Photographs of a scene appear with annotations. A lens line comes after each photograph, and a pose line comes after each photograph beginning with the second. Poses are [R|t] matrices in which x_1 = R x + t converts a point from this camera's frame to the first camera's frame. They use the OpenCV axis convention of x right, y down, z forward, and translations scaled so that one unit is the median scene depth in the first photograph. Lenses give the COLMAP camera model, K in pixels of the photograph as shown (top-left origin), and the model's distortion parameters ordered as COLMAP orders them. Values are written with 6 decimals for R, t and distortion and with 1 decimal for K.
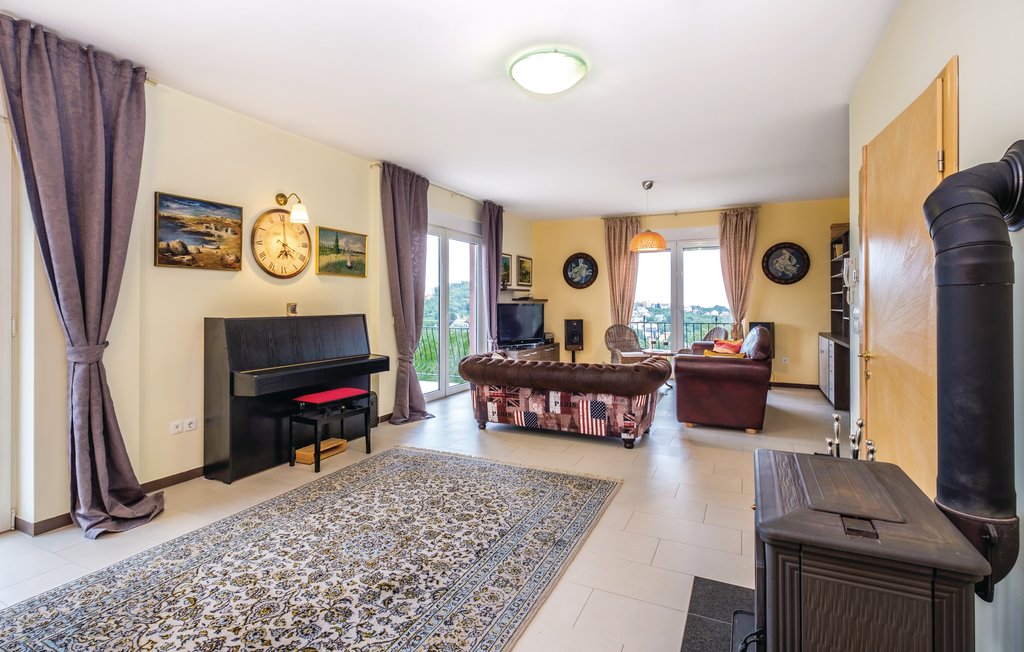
lens RADIAL K [[486.6, 0, 513.0], [0, 486.6, 301.9], [0, 0, 1]] dist [-0.004547, 0.001051]
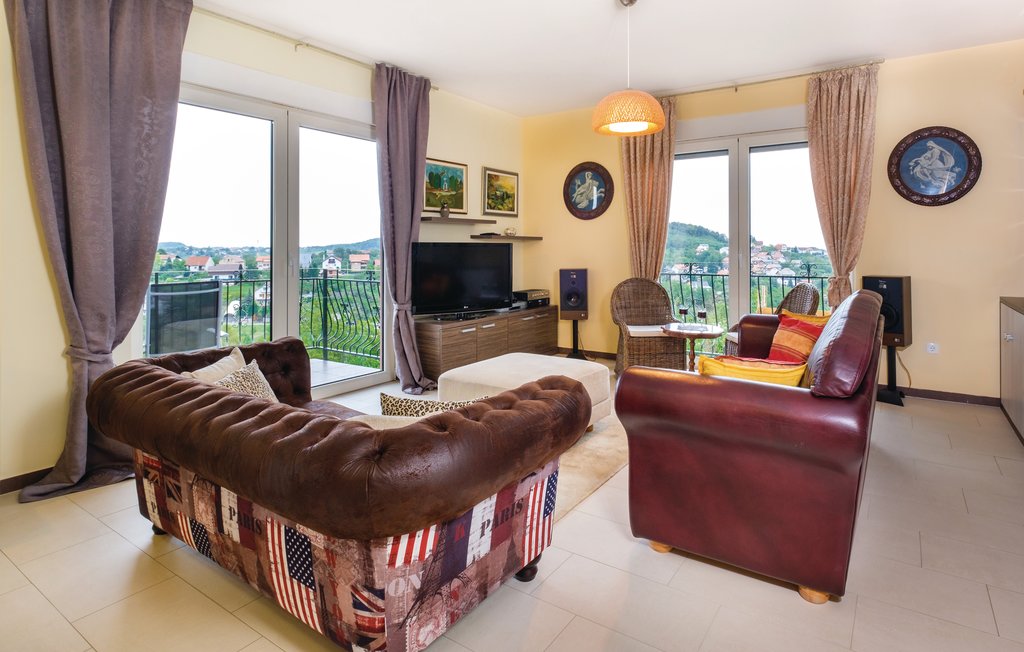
lens RADIAL K [[514.0, 0, 588.9], [0, 514.0, 246.3], [0, 0, 1]] dist [-0.011012, -0.000108]
pose [[0.995202, -0.000695, -0.097838, 0.403848], [0.000750, 1.000000, 0.000530, 0.013345], [0.097838, -0.000601, 0.995202, 0.682493]]
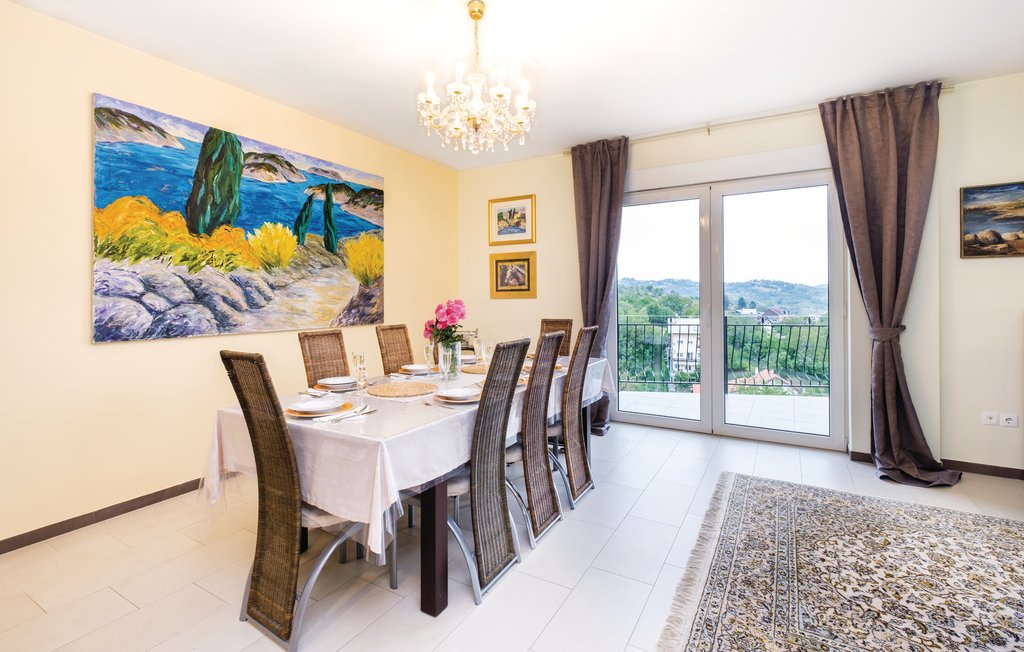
lens RADIAL K [[460.2, 0, 519.9], [0, 460.2, 293.0], [0, 0, 1]] dist [0.001346, 0.000054]
pose [[-0.068744, -0.009549, -0.997589, 0.251787], [0.006897, 0.999926, -0.010047, 0.003766], [0.997610, -0.007571, -0.068673, 0.086593]]
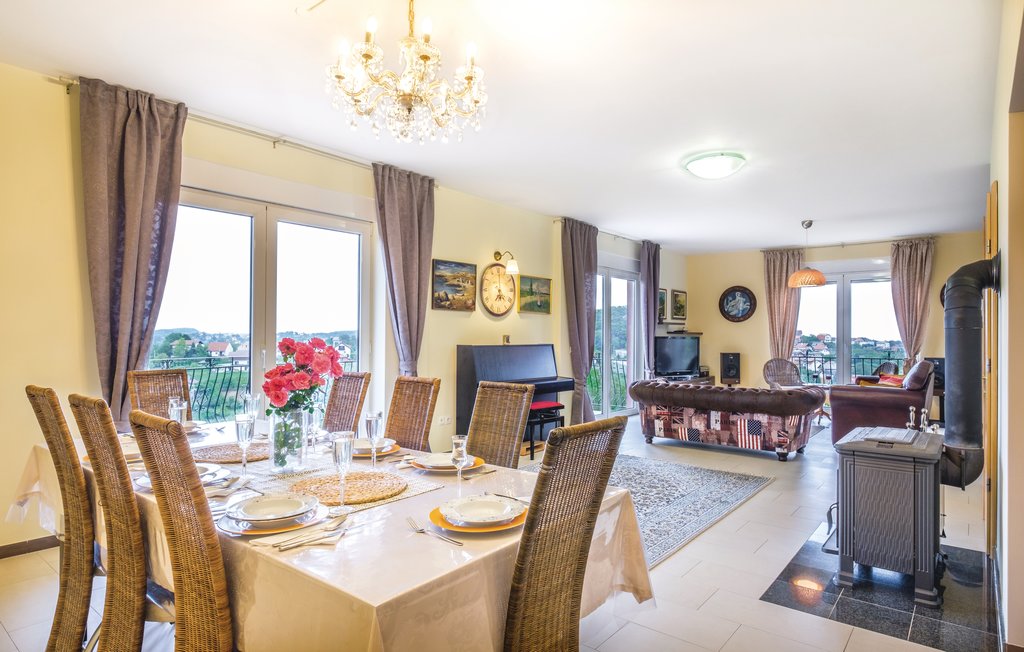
lens RADIAL K [[577.0, 0, 513.6], [0, 577.0, 331.9], [0, 0, 1]] dist [0.003360, -0.003797]
pose [[0.974150, 0.005163, -0.225843, -0.079393], [-0.006003, 0.999977, -0.003032, -0.001508], [0.225822, 0.004310, 0.974159, -0.498387]]
